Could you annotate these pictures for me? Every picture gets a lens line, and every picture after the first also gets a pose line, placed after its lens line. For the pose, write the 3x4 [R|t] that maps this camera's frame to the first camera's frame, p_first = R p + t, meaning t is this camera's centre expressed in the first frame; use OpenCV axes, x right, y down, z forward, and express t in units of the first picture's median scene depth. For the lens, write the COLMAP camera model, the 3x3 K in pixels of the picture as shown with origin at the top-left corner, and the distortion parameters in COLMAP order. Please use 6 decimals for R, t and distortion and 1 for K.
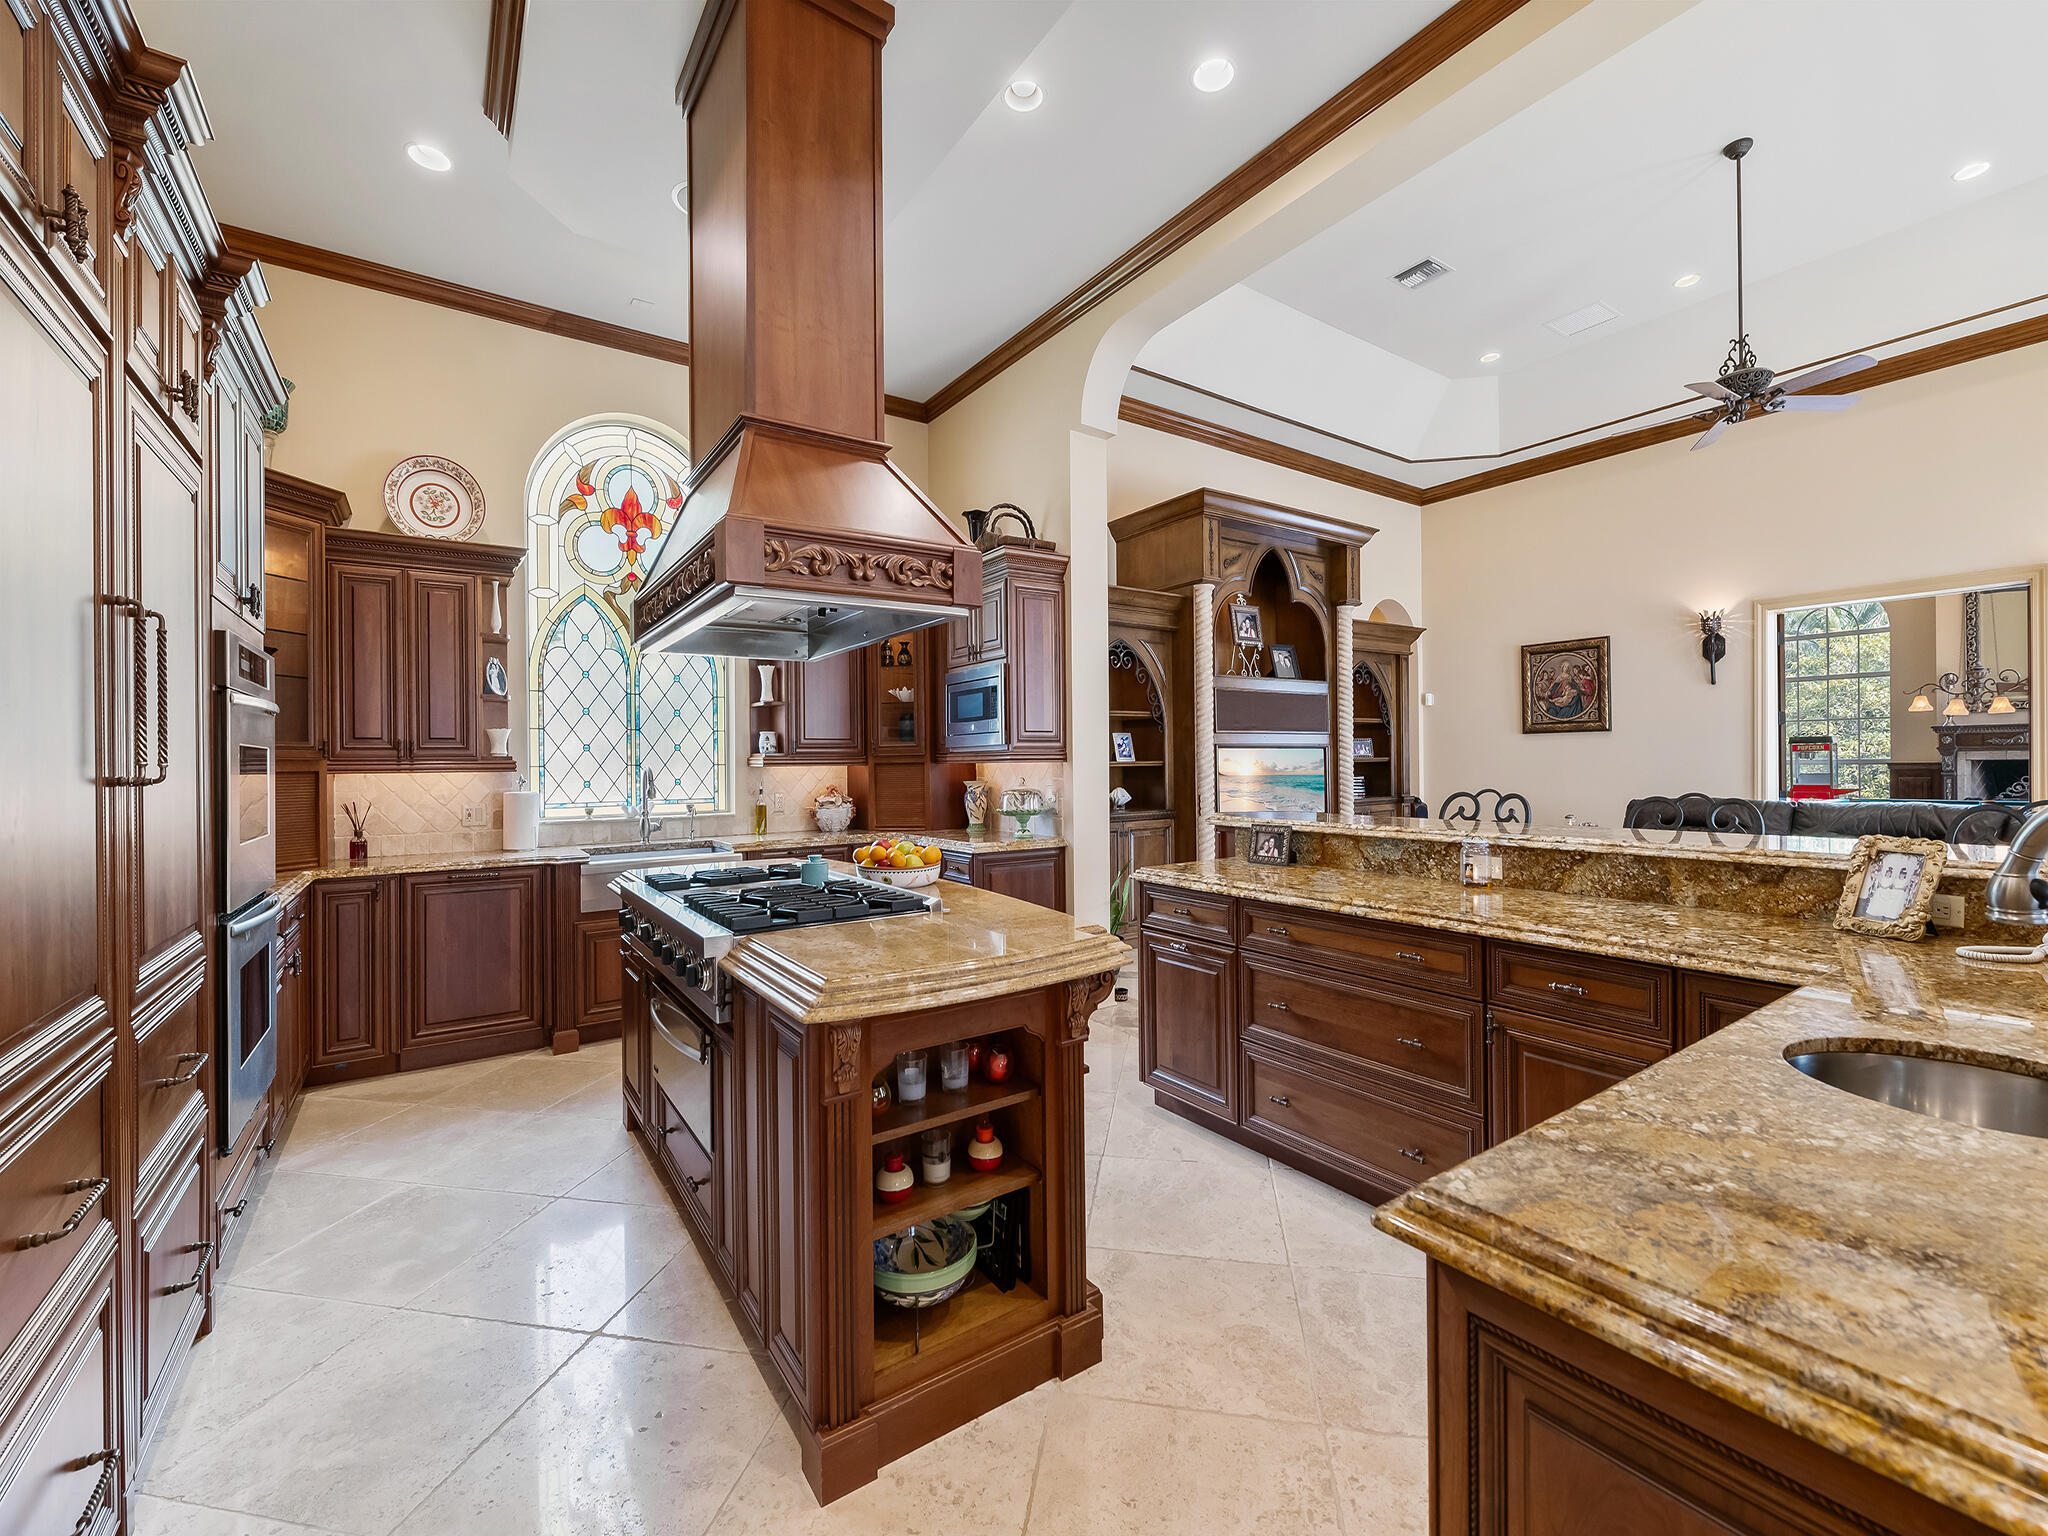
lens RADIAL K [[841.9, 0, 1017.5], [0, 841.9, 759.9], [0, 0, 1]] dist [-0.007977, -0.000920]
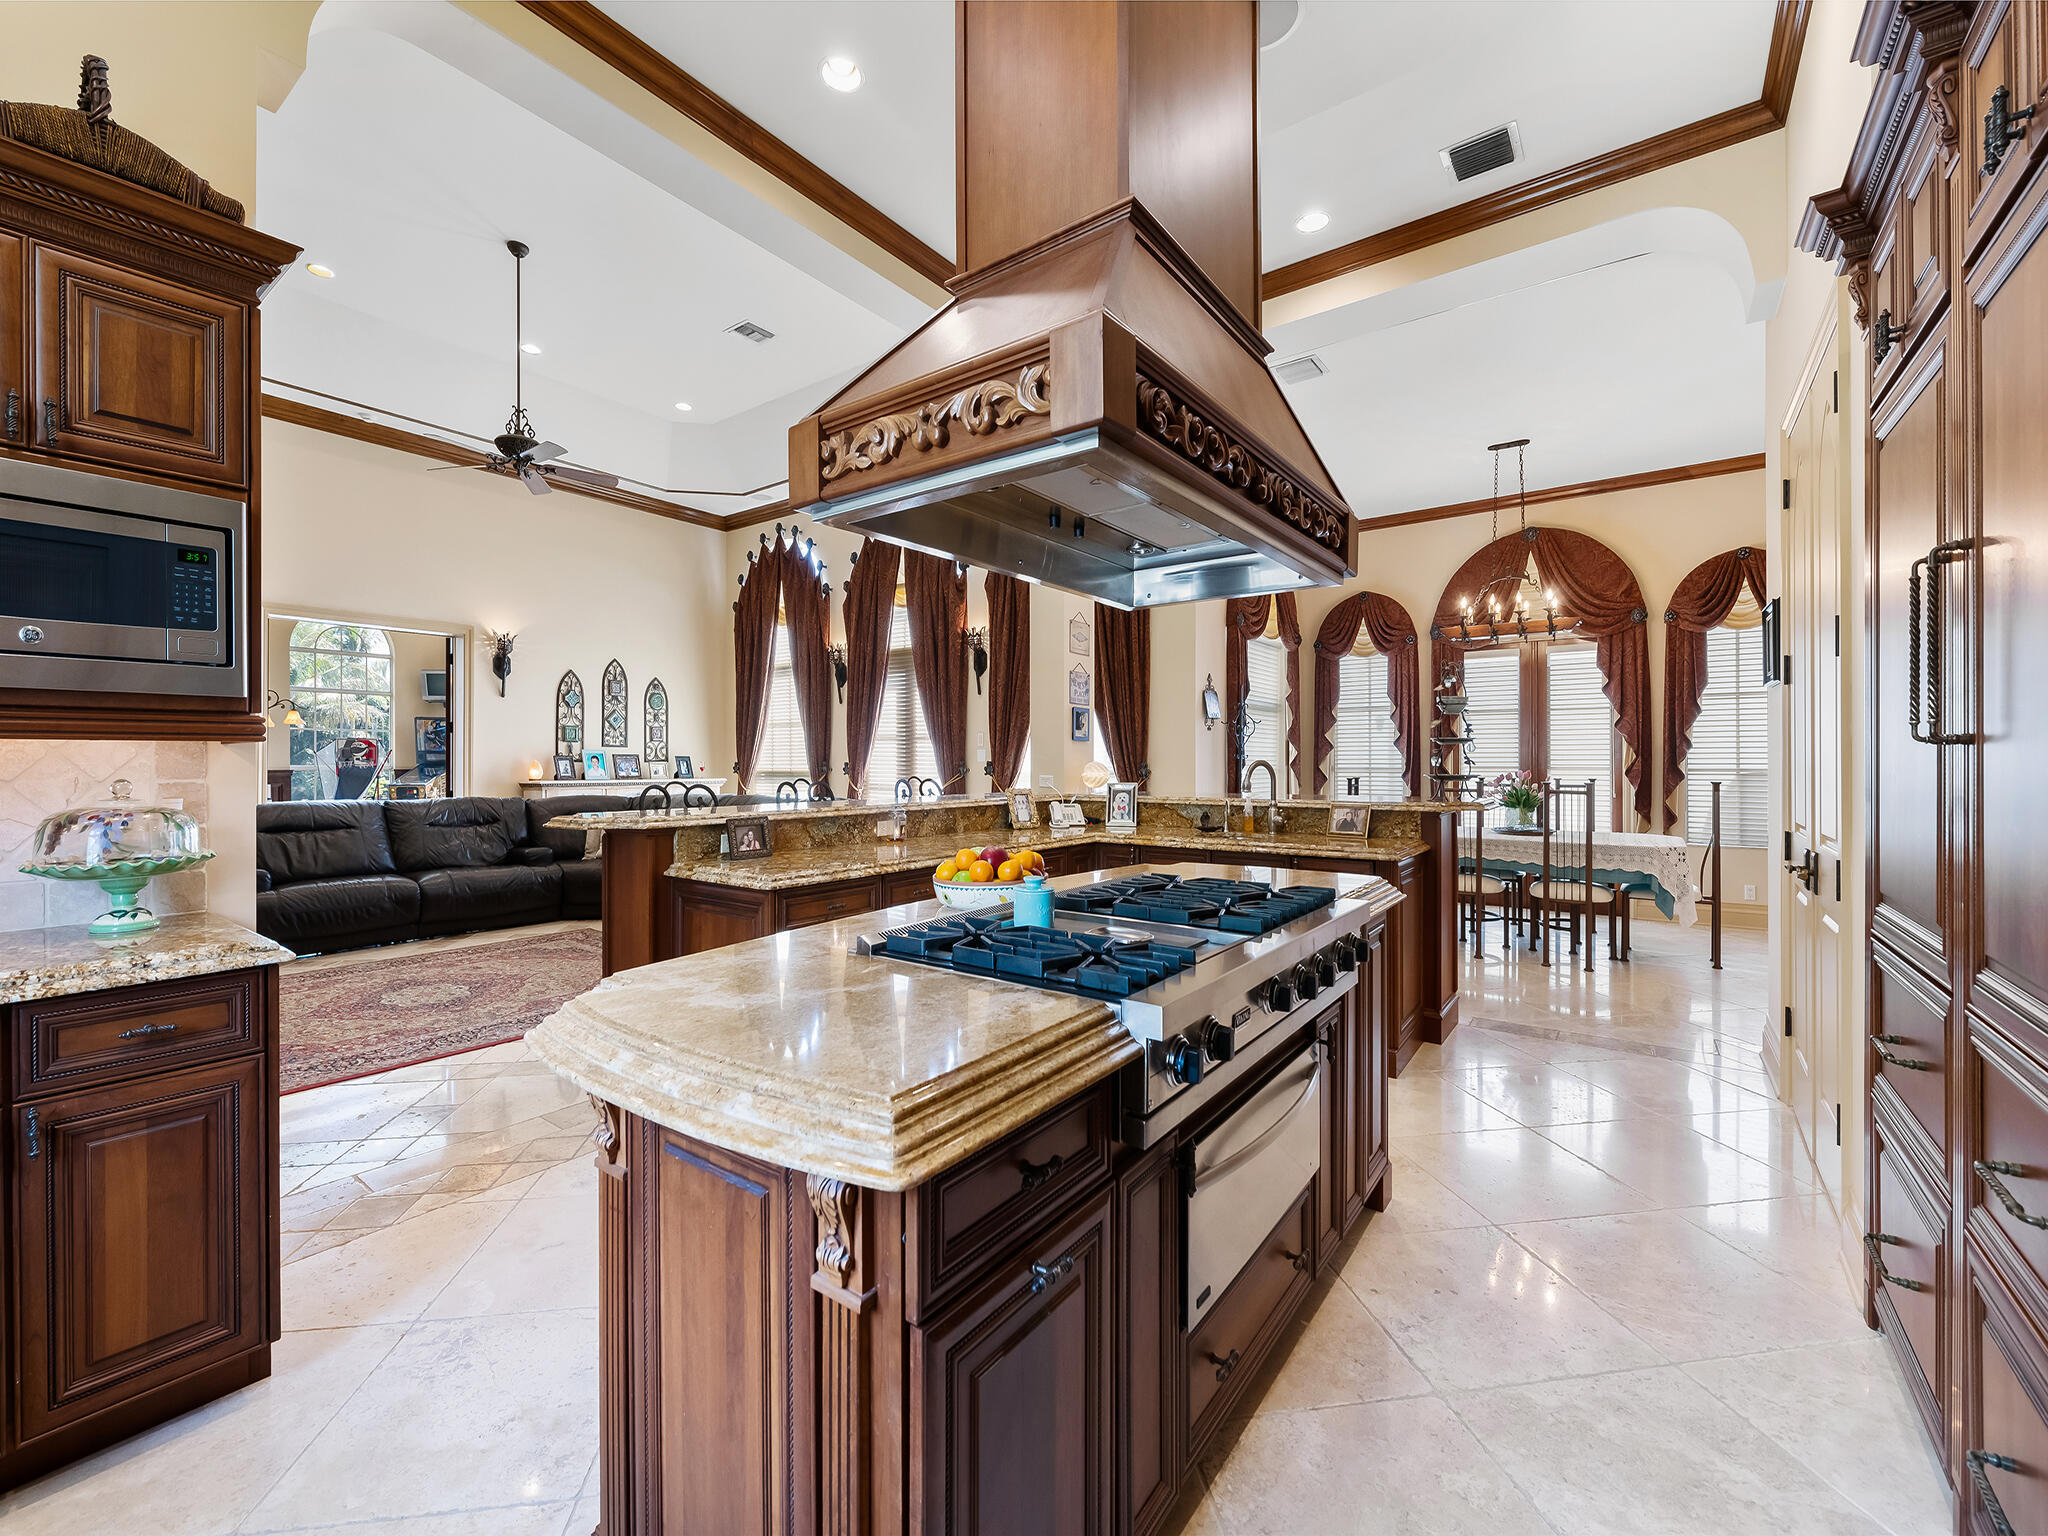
lens RADIAL K [[841.9, 0, 1018.8], [0, 841.9, 767.7], [0, 0, 1]] dist [-0.007977, -0.000920]
pose [[-0.330953, 0.007071, 0.943621, -0.494401], [0.004099, 0.999973, -0.006056, 0.018605], [-0.943638, 0.001863, -0.330973, 0.710908]]
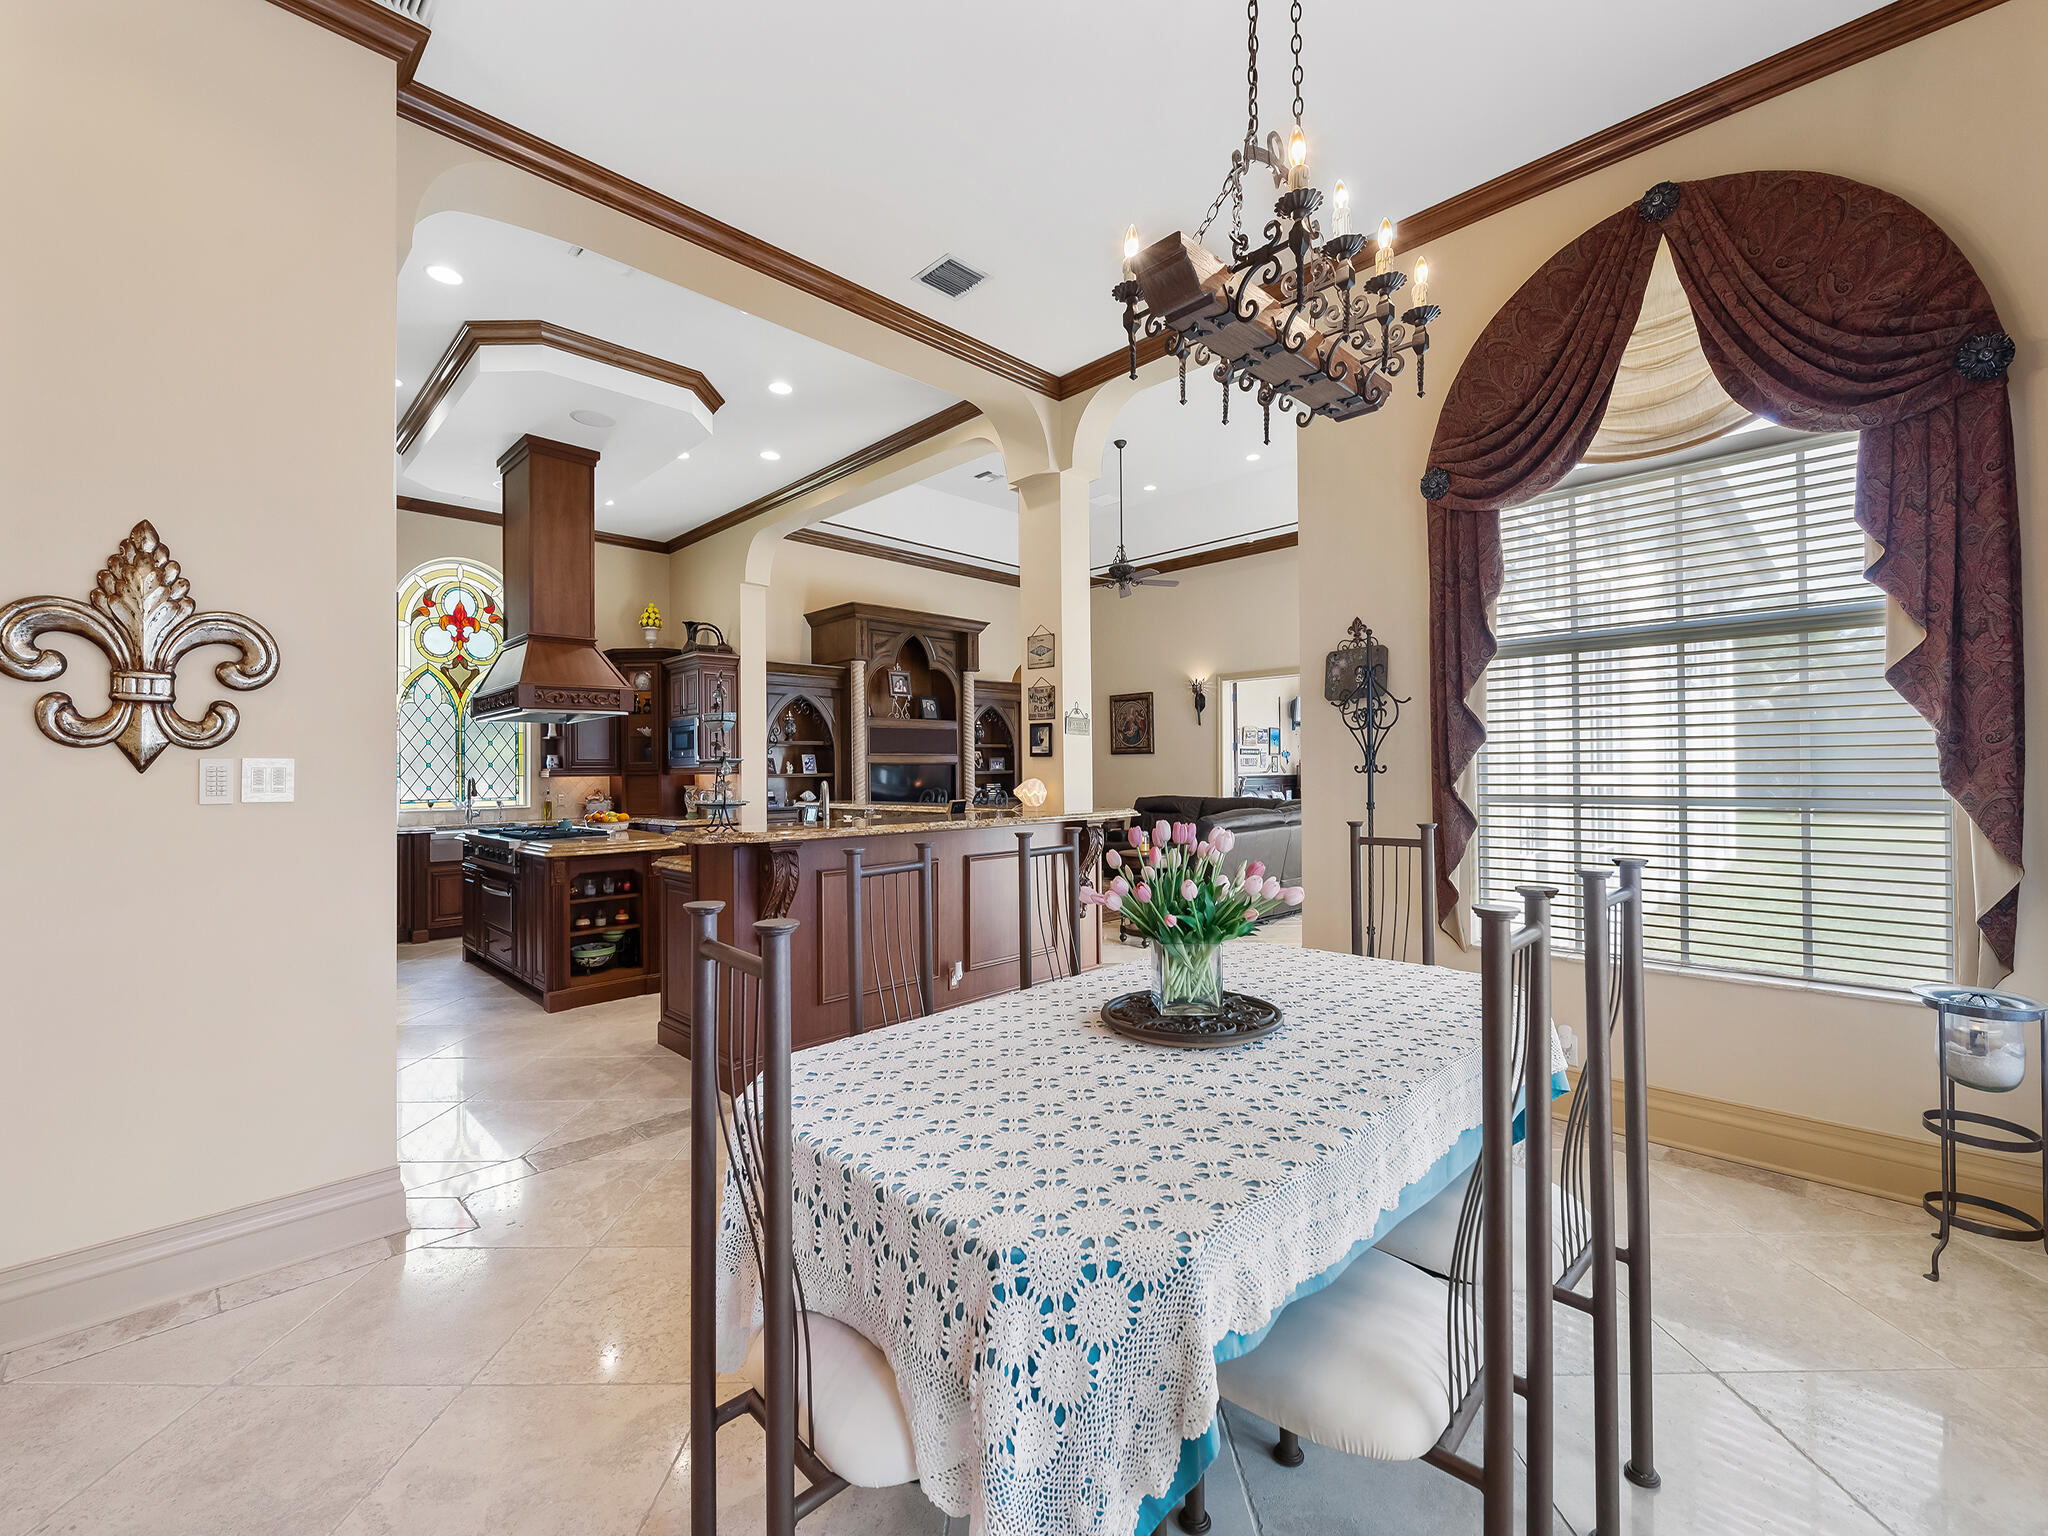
lens RADIAL K [[841.9, 0, 1023.3], [0, 841.9, 762.1], [0, 0, 1]] dist [-0.007977, -0.000920]
pose [[0.981256, 0.002265, 0.192695, 0.281132], [-0.000302, 0.999948, -0.010214, -0.004247], [-0.192708, 0.009964, 0.981205, -0.759678]]
